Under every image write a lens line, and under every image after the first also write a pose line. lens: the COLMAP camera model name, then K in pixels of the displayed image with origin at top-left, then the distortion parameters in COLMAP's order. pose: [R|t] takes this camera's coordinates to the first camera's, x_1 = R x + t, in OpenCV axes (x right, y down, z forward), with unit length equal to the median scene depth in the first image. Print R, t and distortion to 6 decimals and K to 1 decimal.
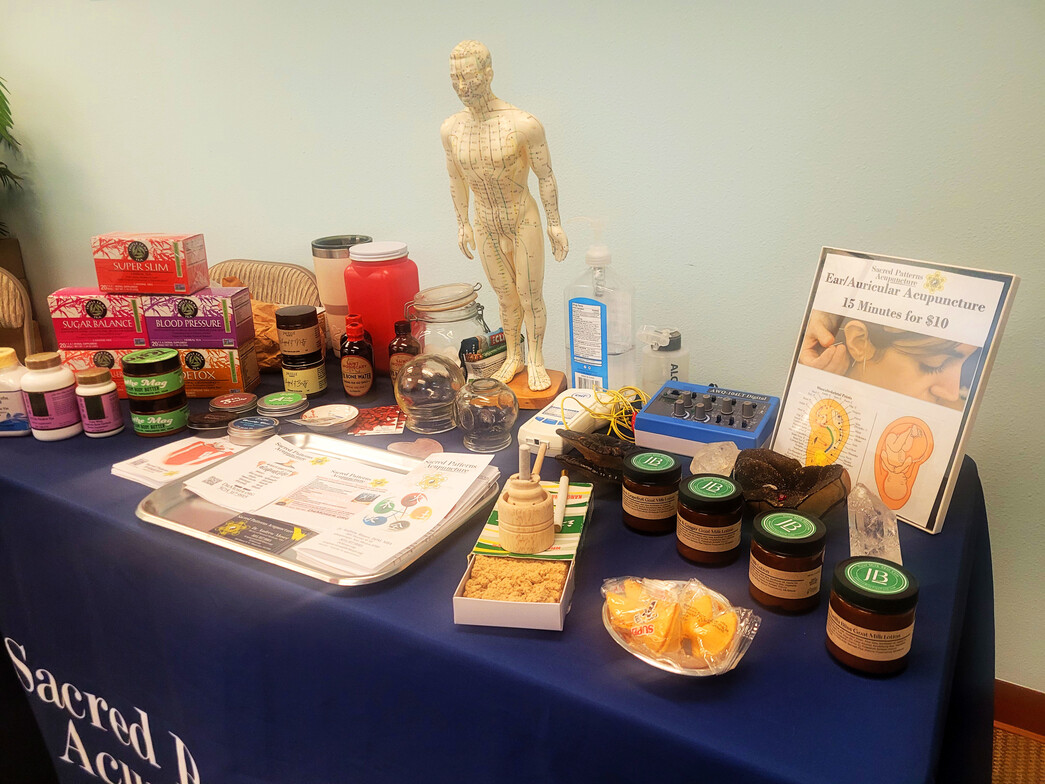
lens RADIAL K [[809.9, 0, 522.3], [0, 809.9, 395.4], [0, 0, 1]] dist [0.033107, 0.003035]
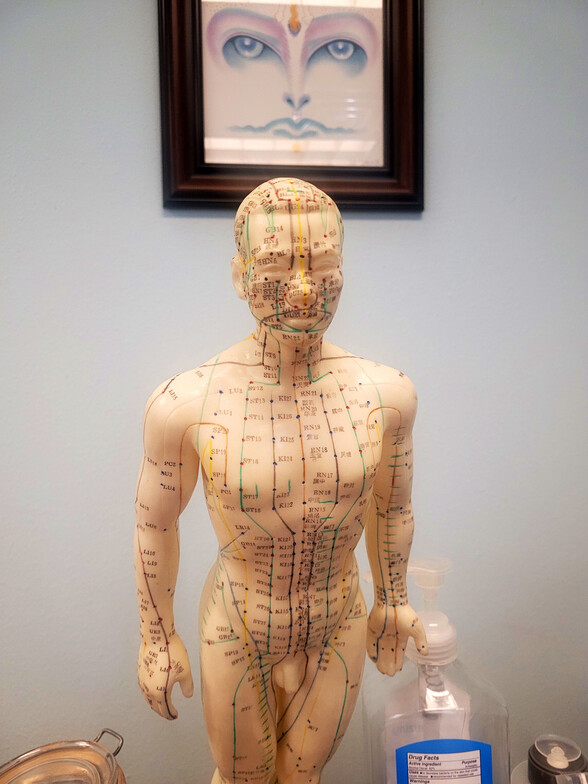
lens RADIAL K [[607.6, 0, 295.1], [0, 607.6, 394.8], [0, 0, 1]] dist [0.033107, 0.003035]
pose [[0.784042, -0.020318, 0.620375, -0.217194], [0.216692, 0.945541, -0.242892, -0.253339], [-0.581655, 0.324868, 0.745747, 0.758348]]
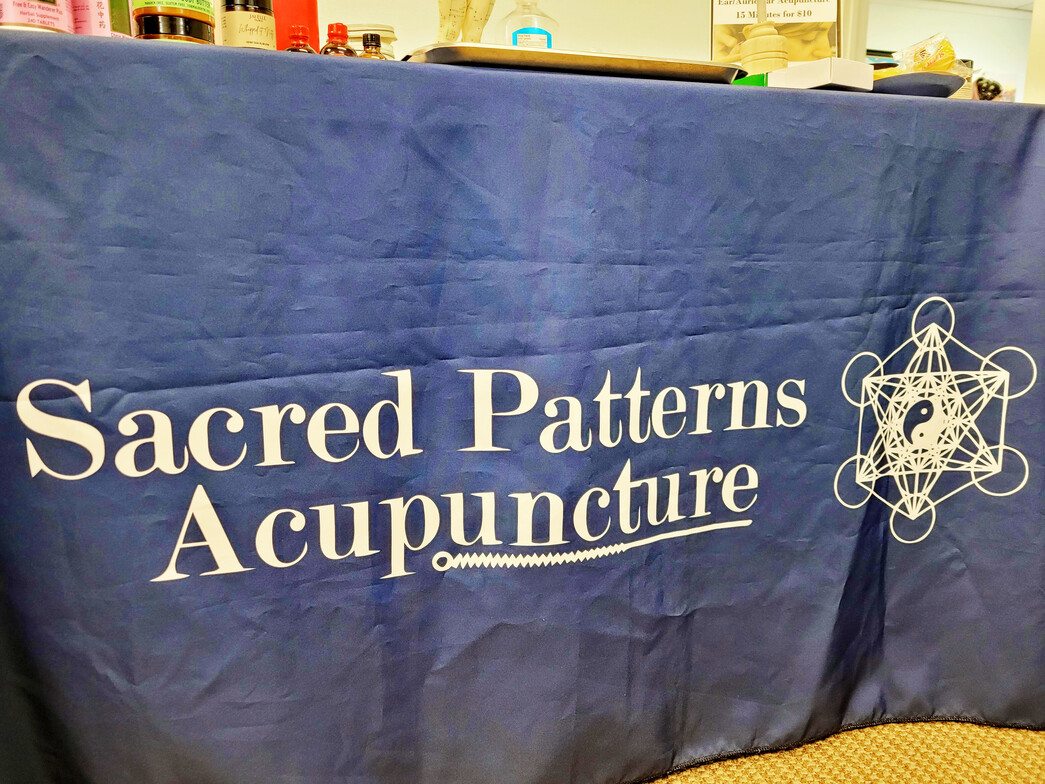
lens RADIAL K [[809.9, 0, 522.3], [0, 809.9, 390.5], [0, 0, 1]] dist [0.033107, 0.003035]
pose [[0.614502, -0.120389, 0.779675, -0.916628], [0.252161, 0.966418, -0.049517, 0.439272], [-0.747531, 0.227032, 0.624223, 0.439915]]
